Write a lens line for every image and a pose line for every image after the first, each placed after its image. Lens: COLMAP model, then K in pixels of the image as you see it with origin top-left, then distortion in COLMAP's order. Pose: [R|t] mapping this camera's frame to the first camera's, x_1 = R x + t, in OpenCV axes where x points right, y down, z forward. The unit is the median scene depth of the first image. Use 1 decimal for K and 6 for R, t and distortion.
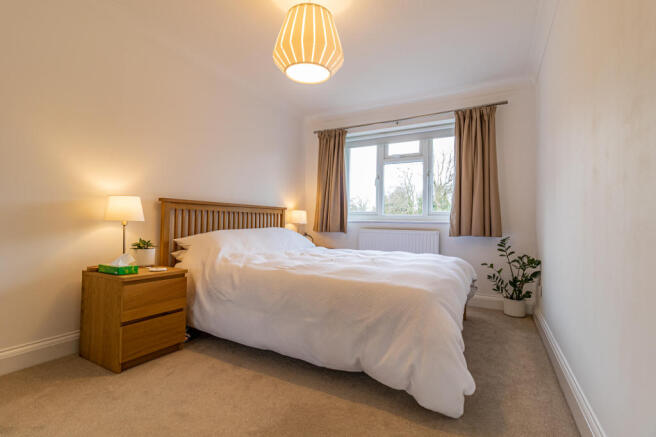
lens RADIAL K [[304.3, 0, 328.0], [0, 304.3, 218.5], [0, 0, 1]] dist [0.003347, 0.000171]
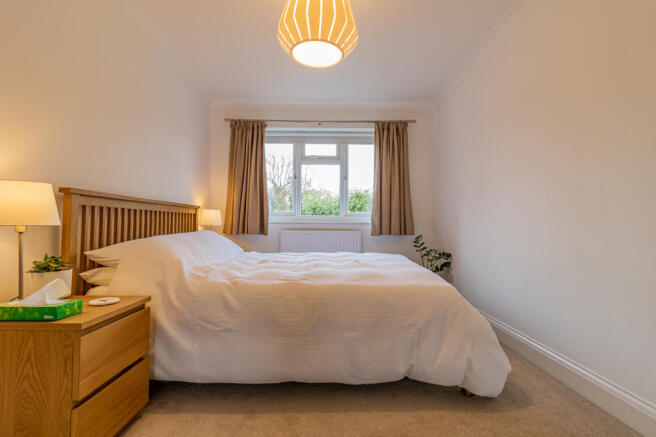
lens RADIAL K [[304.3, 0, 328.0], [0, 304.3, 218.5], [0, 0, 1]] dist [0.003347, 0.000171]
pose [[0.870000, 0.000315, 0.493052, -0.278236], [0.000077, 1.000000, -0.000775, -0.002329], [-0.493052, 0.000712, 0.870000, 0.132356]]
